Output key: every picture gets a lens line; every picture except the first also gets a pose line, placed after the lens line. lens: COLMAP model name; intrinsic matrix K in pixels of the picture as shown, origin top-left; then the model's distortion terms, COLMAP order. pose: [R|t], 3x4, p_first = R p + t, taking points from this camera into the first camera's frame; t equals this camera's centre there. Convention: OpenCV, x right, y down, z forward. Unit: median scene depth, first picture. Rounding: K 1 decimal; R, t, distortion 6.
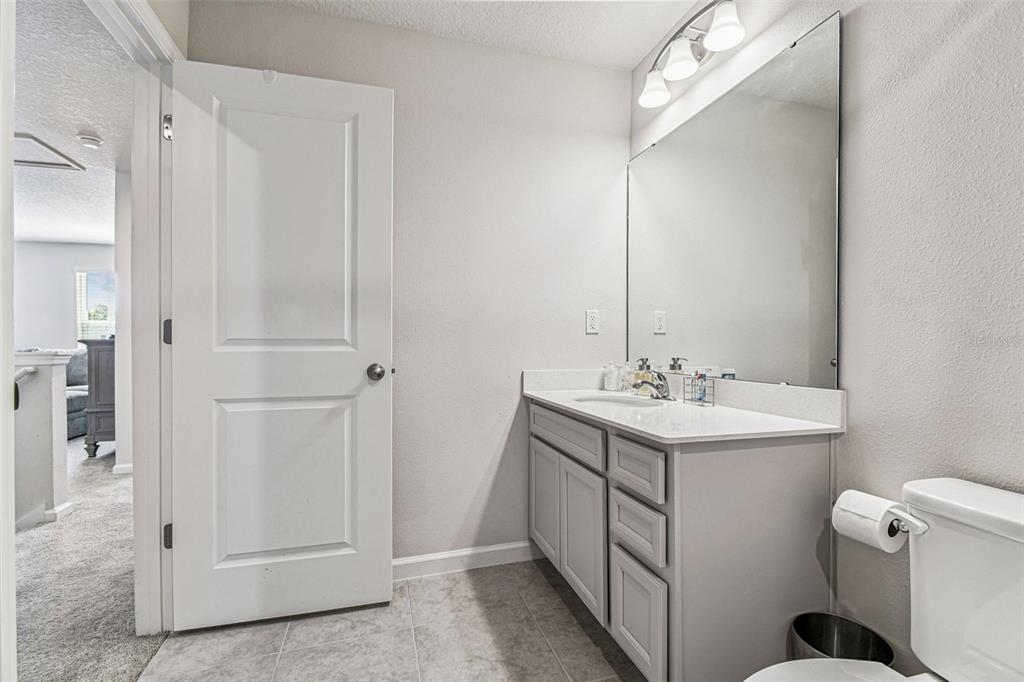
lens RADIAL K [[488.1, 0, 512.0], [0, 488.1, 341.0], [0, 0, 1]] dist [0.000125, -0.000012]
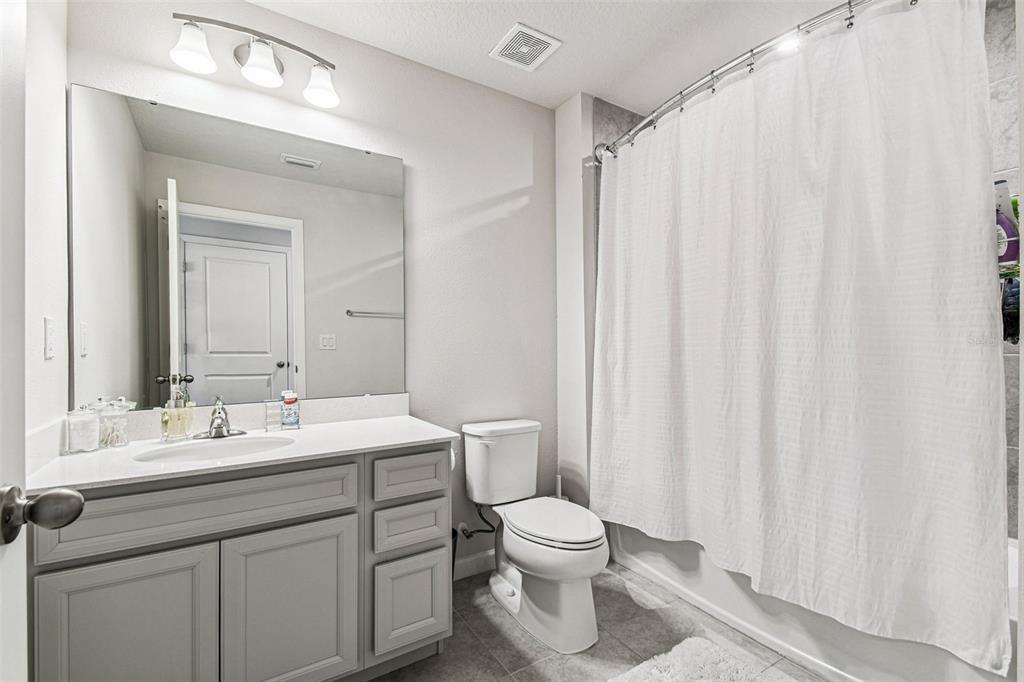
lens RADIAL K [[454.2, 0, 512.0], [0, 454.2, 341.0], [0, 0, 1]] dist [-0.000459, -0.000083]
pose [[-0.276573, 0.003780, 0.960985, -0.777709], [-0.003891, 0.999980, -0.005053, -0.059633], [-0.960985, -0.005137, -0.276553, 0.944377]]
